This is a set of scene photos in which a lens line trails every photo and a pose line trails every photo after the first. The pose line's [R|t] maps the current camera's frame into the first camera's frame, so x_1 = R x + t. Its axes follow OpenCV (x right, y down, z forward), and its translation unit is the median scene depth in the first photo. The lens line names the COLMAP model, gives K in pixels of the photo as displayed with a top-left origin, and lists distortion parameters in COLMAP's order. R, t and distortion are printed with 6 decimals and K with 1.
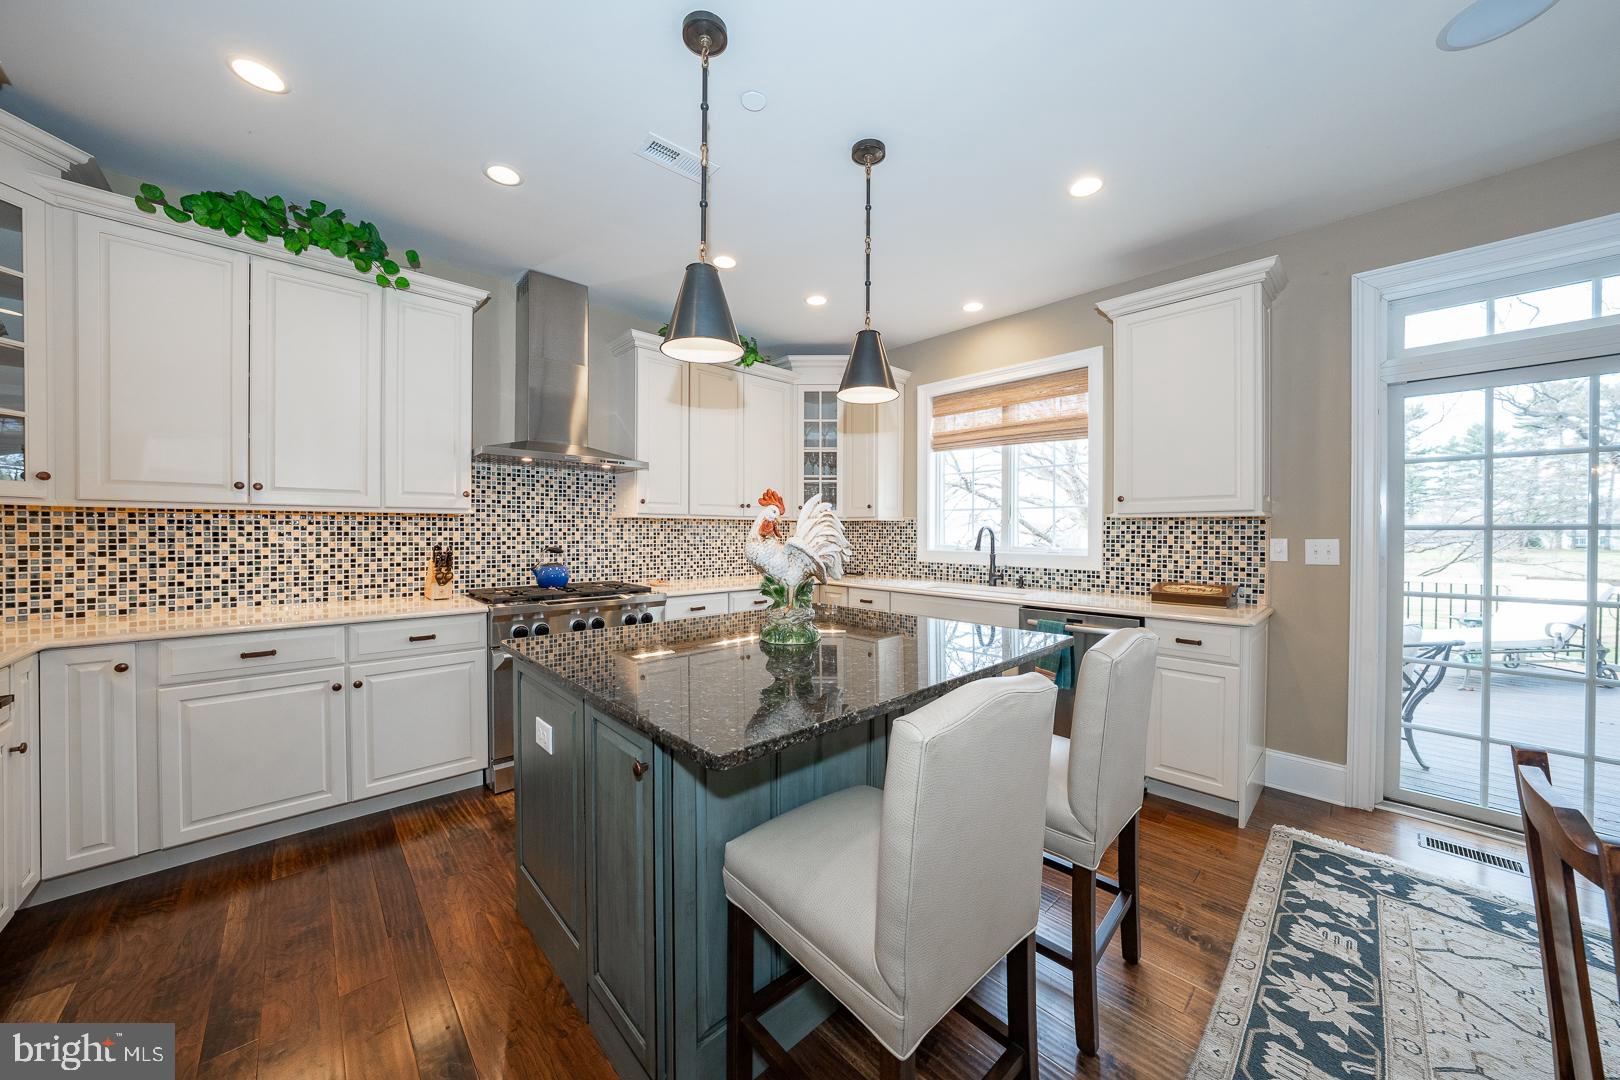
lens RADIAL K [[541.4, 0, 816.6], [0, 541.4, 537.8], [0, 0, 1]] dist [-0.025278, 0.005201]
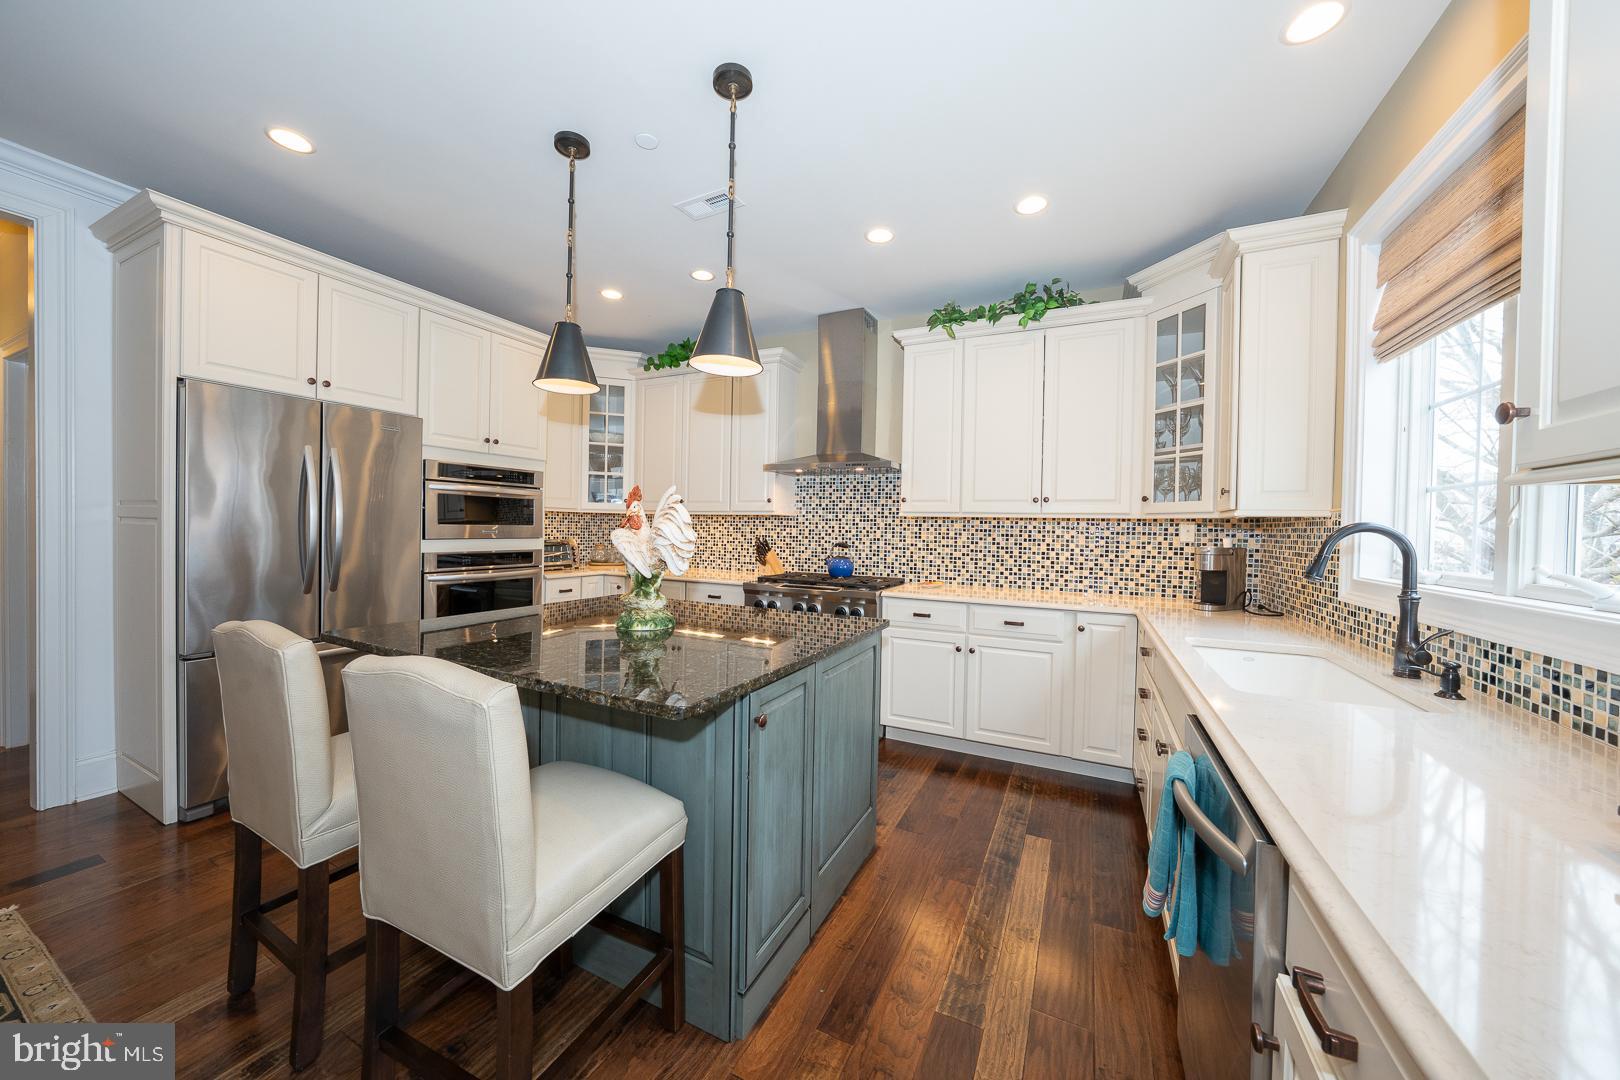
lens RADIAL K [[541.4, 0, 816.6], [0, 541.4, 537.8], [0, 0, 1]] dist [-0.025278, 0.005201]
pose [[0.366099, 0.024403, -0.930256, 0.553612], [-0.028548, 0.999480, 0.014984, -0.008782], [0.930138, 0.021071, 0.366605, 0.495038]]
